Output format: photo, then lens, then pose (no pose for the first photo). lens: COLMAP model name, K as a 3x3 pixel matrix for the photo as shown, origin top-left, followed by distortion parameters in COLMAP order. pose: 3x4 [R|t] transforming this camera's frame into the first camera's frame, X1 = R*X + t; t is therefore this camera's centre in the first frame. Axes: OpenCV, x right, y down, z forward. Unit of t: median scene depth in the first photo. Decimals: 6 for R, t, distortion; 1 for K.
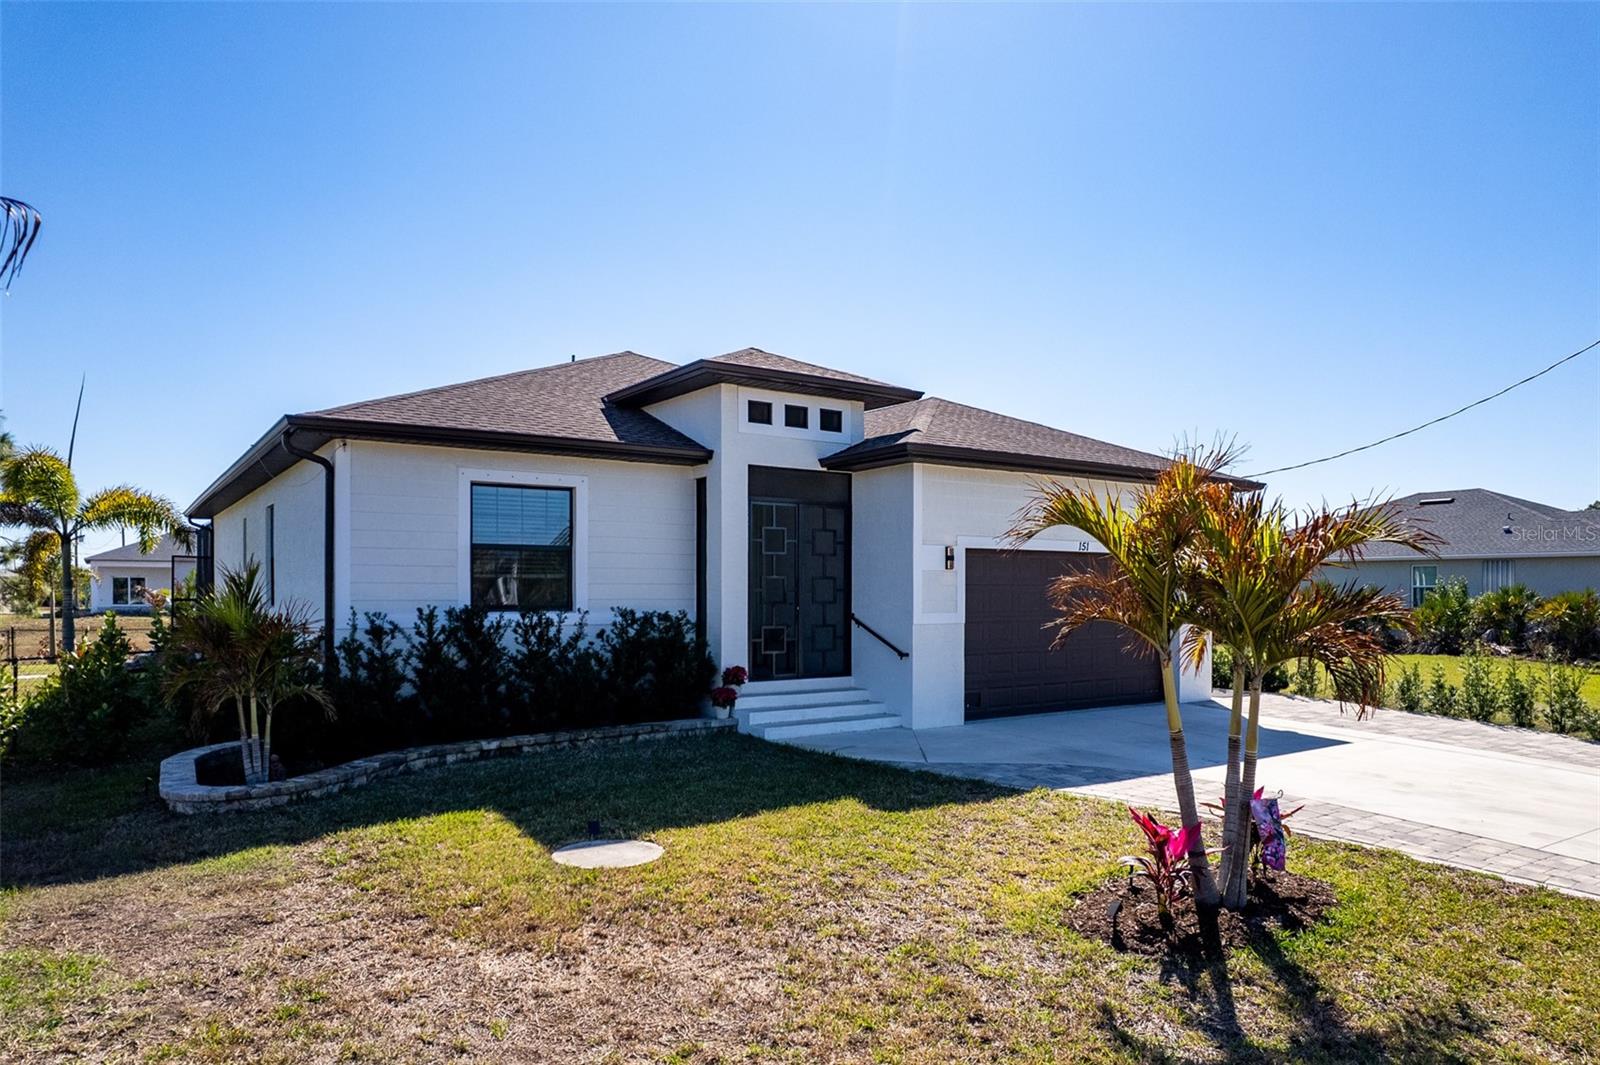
lens RADIAL K [[1019.8, 0, 857.7], [0, 1019.8, 583.2], [0, 0, 1]] dist [-0.048633, 0.043874]
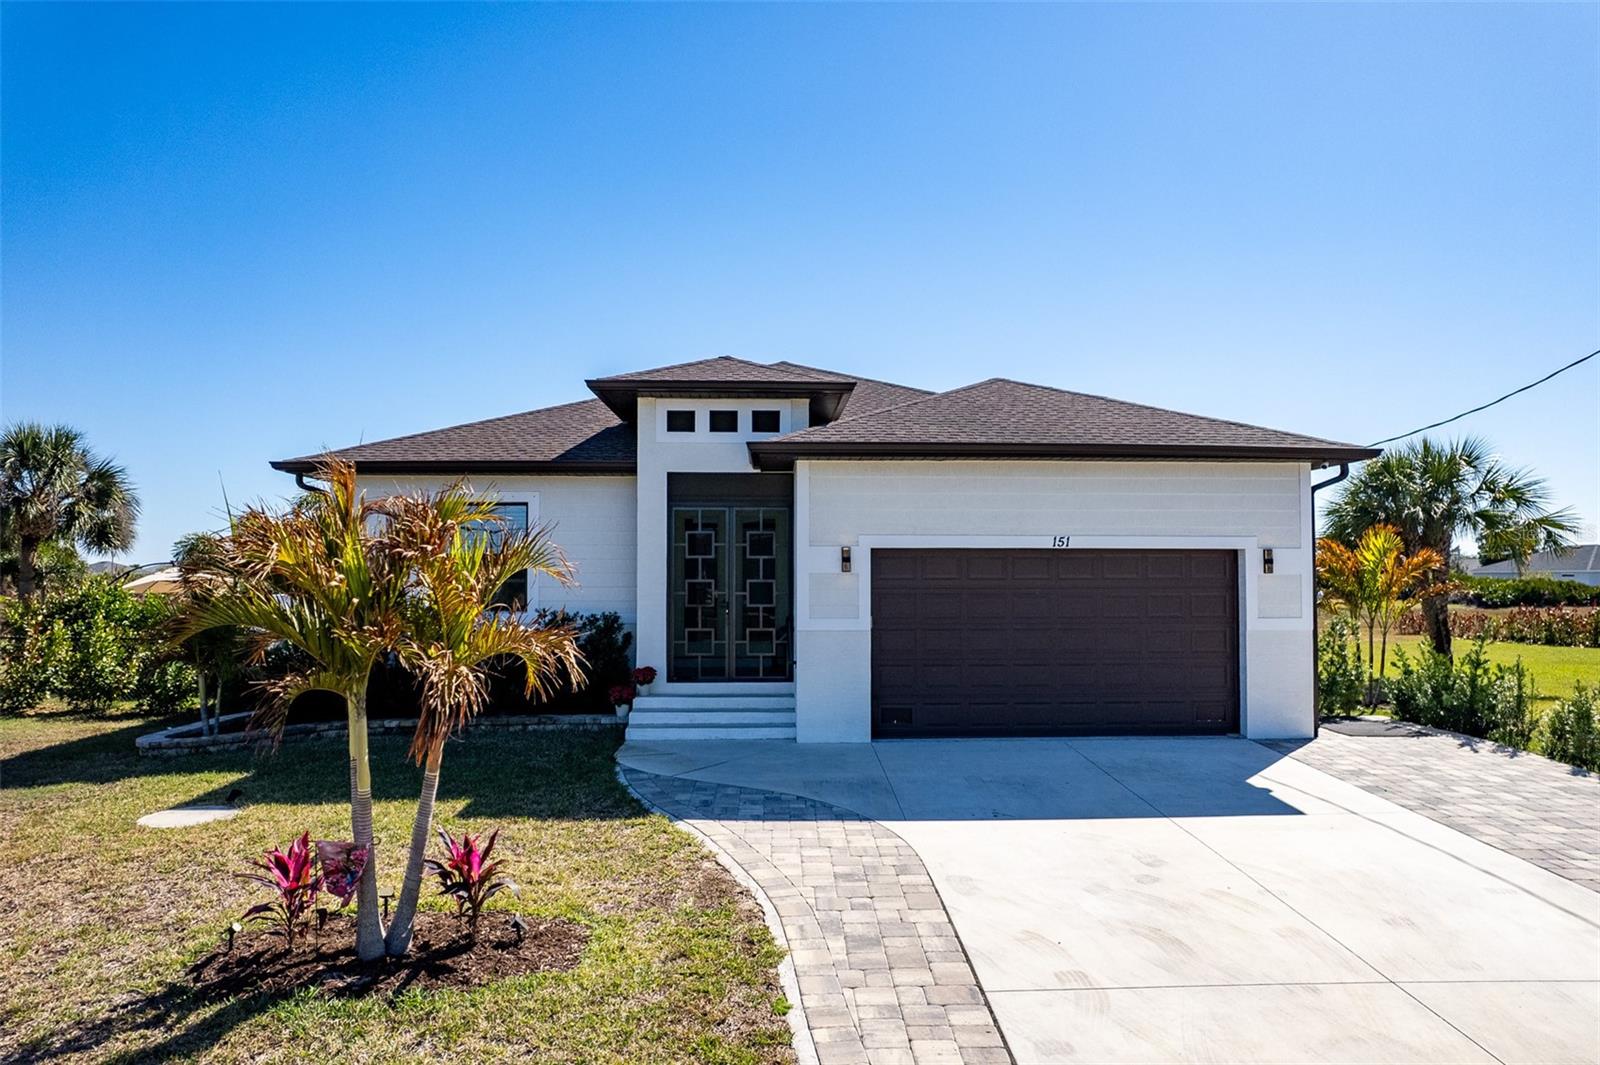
lens RADIAL K [[1019.8, 0, 816.0], [0, 1019.8, 539.4], [0, 0, 1]] dist [-0.048633, 0.043874]
pose [[0.839627, -0.021601, -0.542733, 0.575689], [0.005166, 0.999481, -0.031787, -0.014327], [0.543138, 0.023886, 0.839303, 0.210365]]
